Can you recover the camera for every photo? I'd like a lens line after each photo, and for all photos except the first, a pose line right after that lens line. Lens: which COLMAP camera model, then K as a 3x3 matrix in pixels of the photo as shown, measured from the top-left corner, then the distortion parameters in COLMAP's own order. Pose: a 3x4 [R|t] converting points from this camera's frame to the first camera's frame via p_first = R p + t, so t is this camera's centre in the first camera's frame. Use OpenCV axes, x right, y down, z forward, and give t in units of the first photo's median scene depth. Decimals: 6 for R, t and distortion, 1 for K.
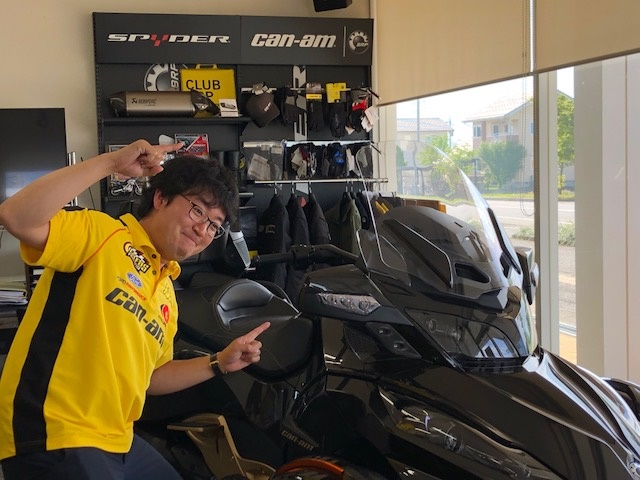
lens RADIAL K [[1041.0, 0, 320.0], [0, 1041.0, 240.0], [0, 0, 1]] dist [0.349924, -1.988843]
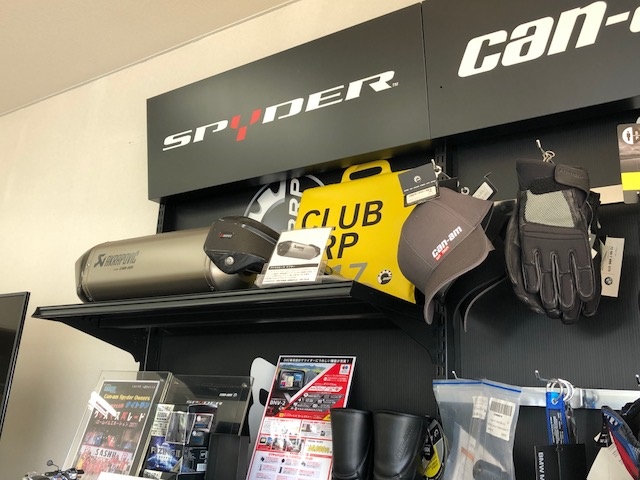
lens RADIAL K [[615.3, 0, 320.0], [0, 615.3, 240.0], [0, 0, 1]] dist [0.015924, 0.021201]
pose [[0.652375, -0.137697, -0.745283, 0.041781], [-0.120623, 0.951959, -0.281469, -0.084111], [0.748236, 0.273521, 0.604425, 0.909955]]
